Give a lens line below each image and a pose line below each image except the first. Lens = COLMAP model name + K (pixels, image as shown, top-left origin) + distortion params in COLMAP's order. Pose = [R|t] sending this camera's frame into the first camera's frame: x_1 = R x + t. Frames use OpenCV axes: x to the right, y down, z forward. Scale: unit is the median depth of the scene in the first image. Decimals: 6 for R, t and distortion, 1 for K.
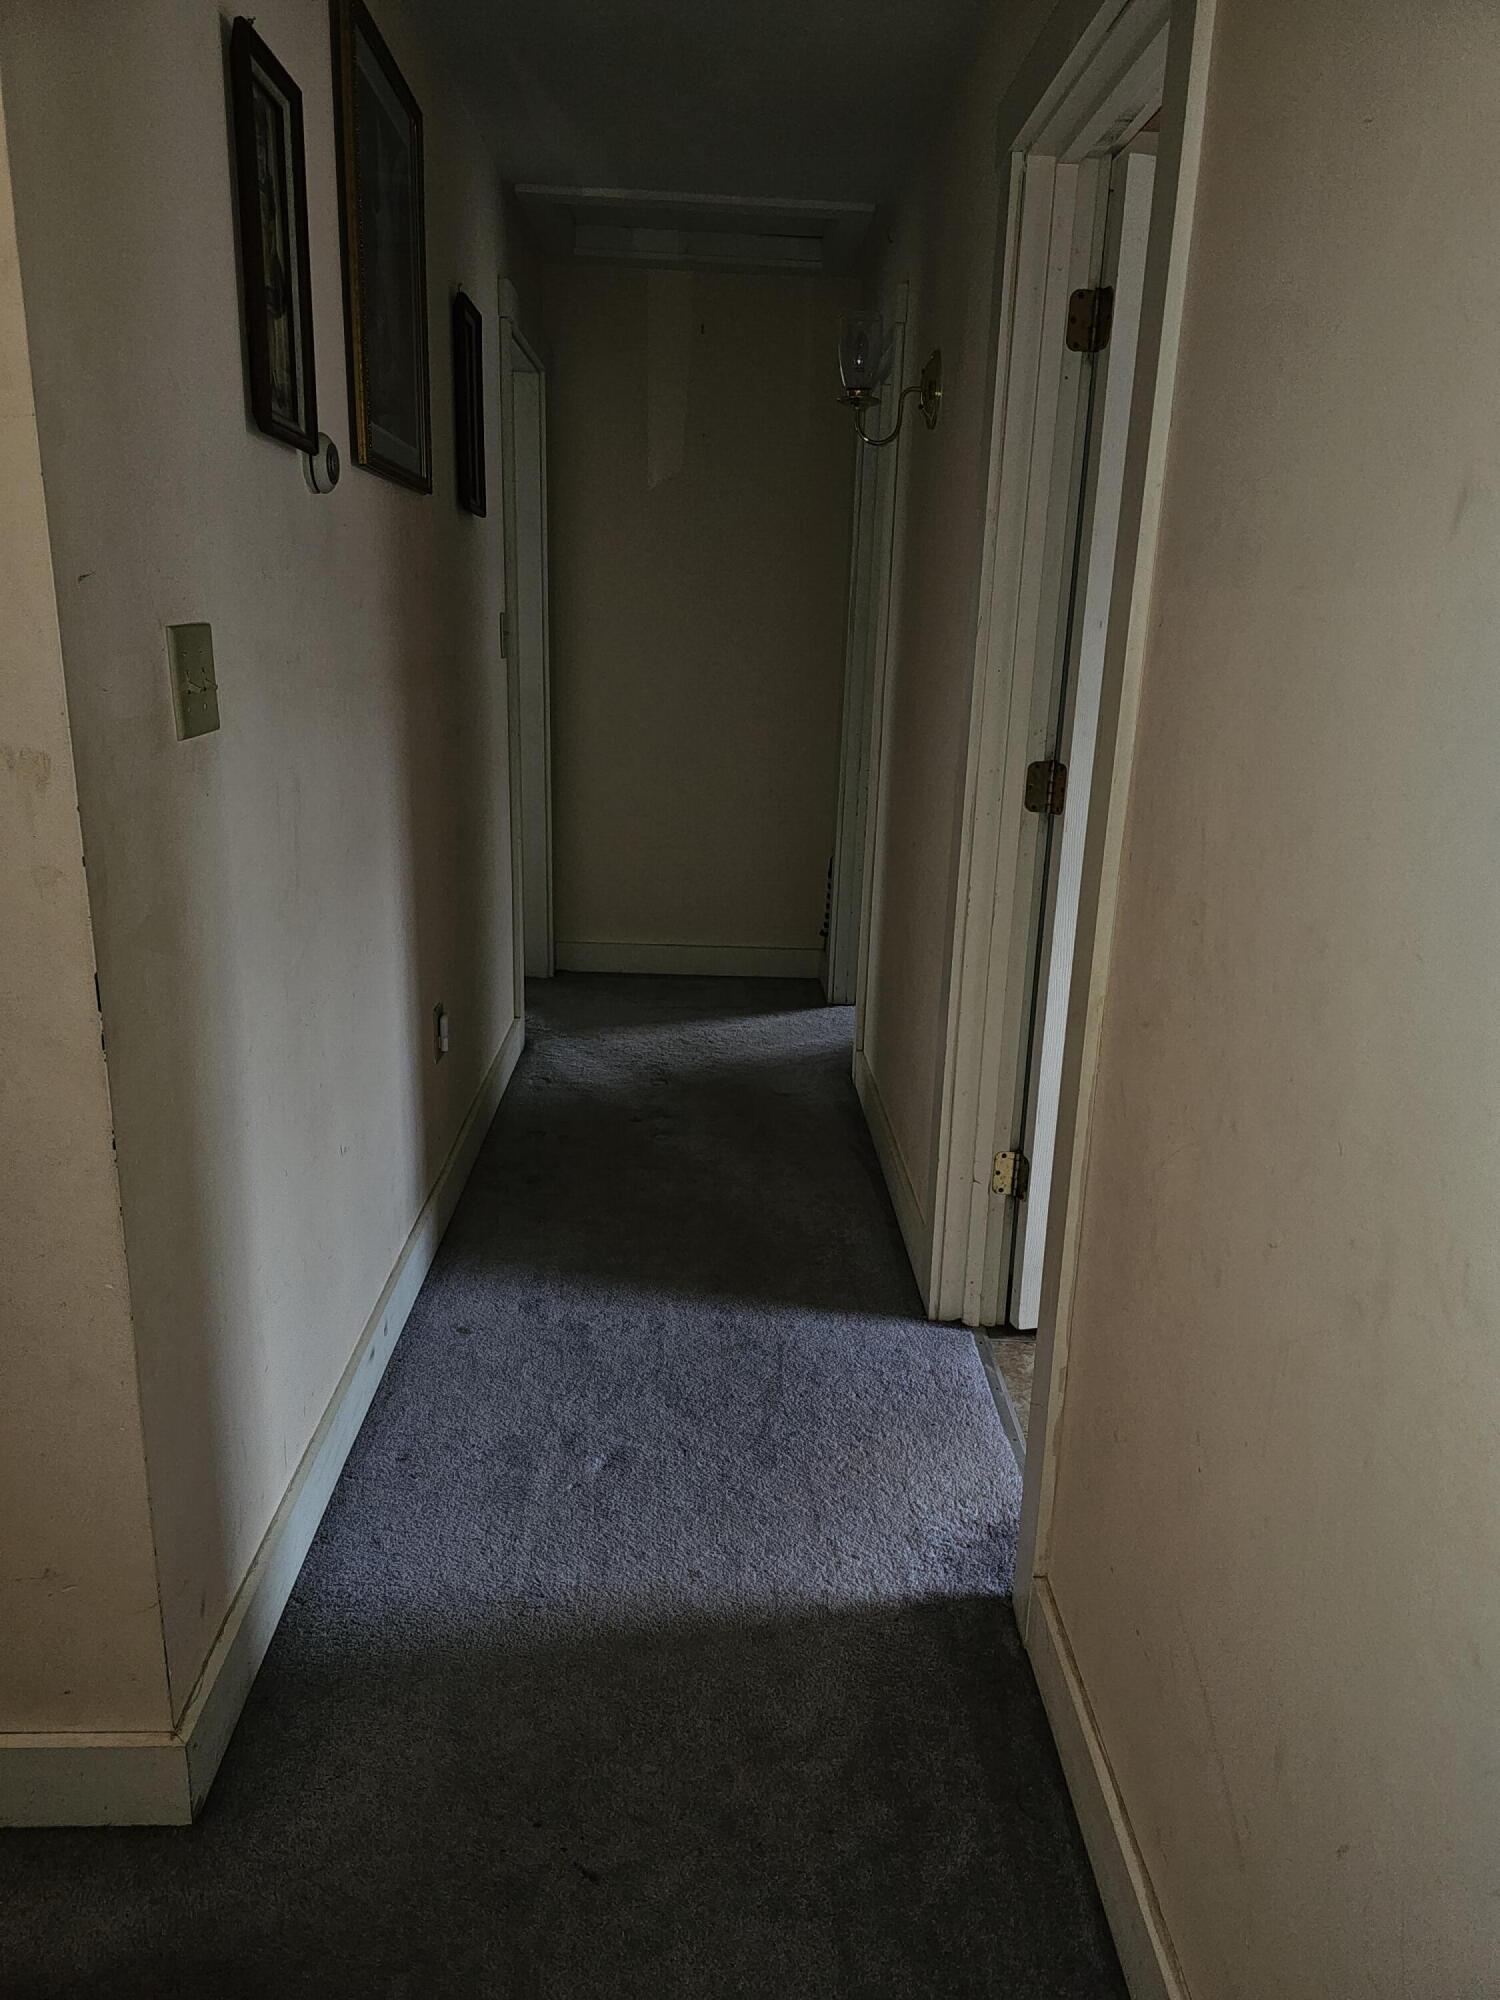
lens RADIAL K [[1362.3, 0, 755.6], [0, 1362.3, 990.1], [0, 0, 1]] dist [0.069168, -0.064530]
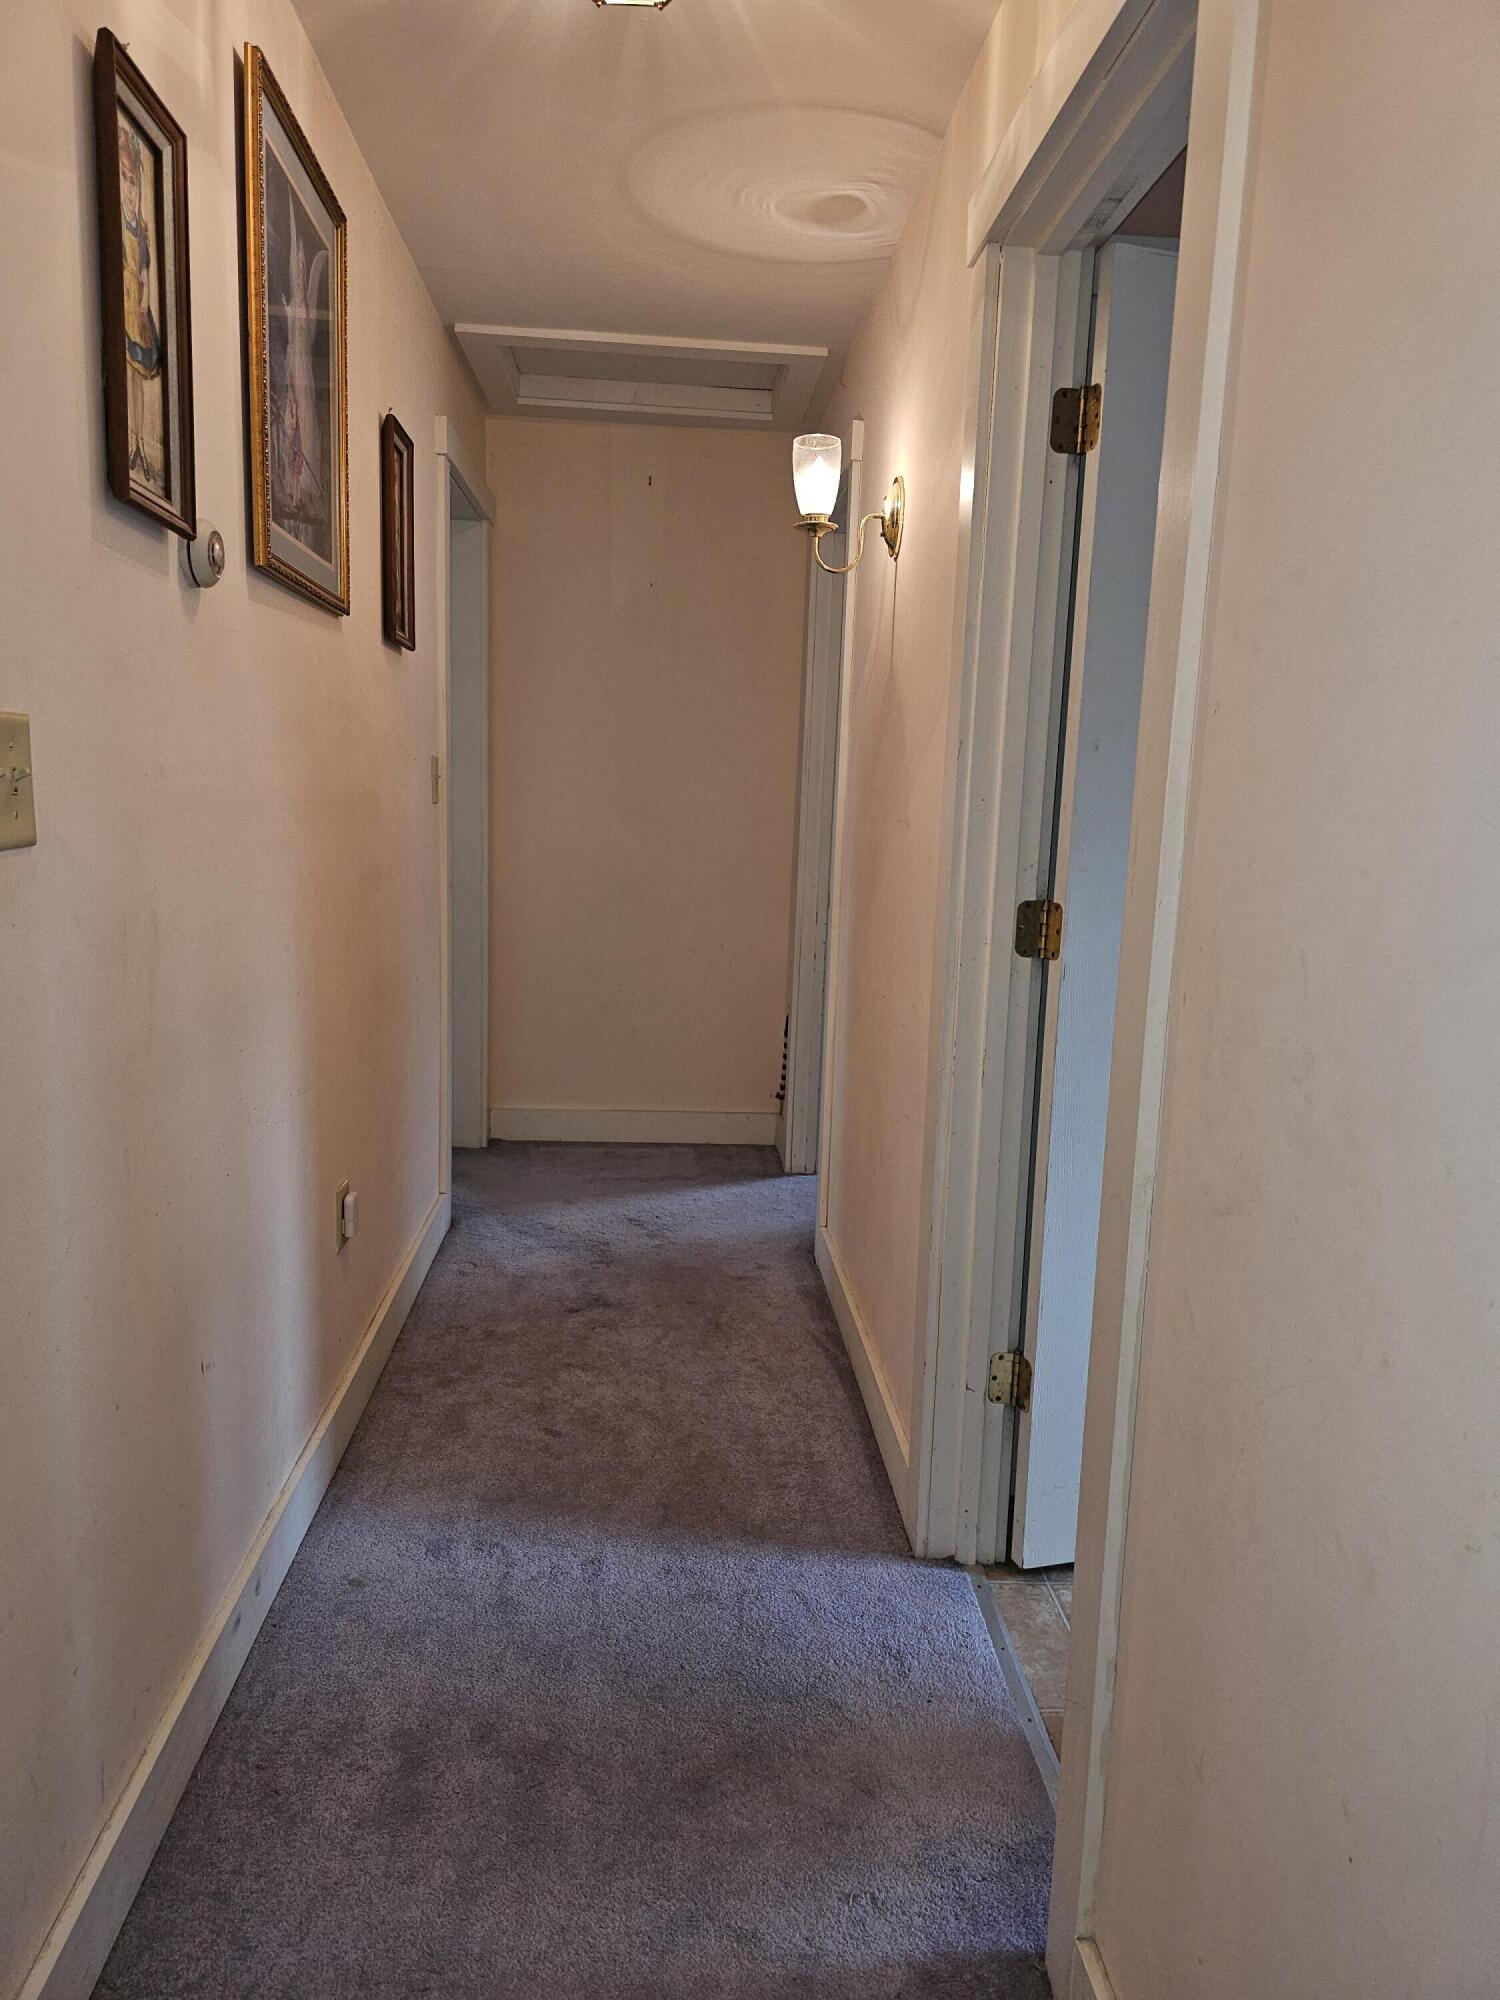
lens RADIAL K [[1362.3, 0, 755.6], [0, 1362.3, 990.1], [0, 0, 1]] dist [0.069168, -0.064530]
pose [[0.999266, -0.003264, 0.038161, -0.003273], [0.007818, 0.992766, -0.119814, -0.004838], [-0.037494, 0.120024, 0.992063, 0.123780]]
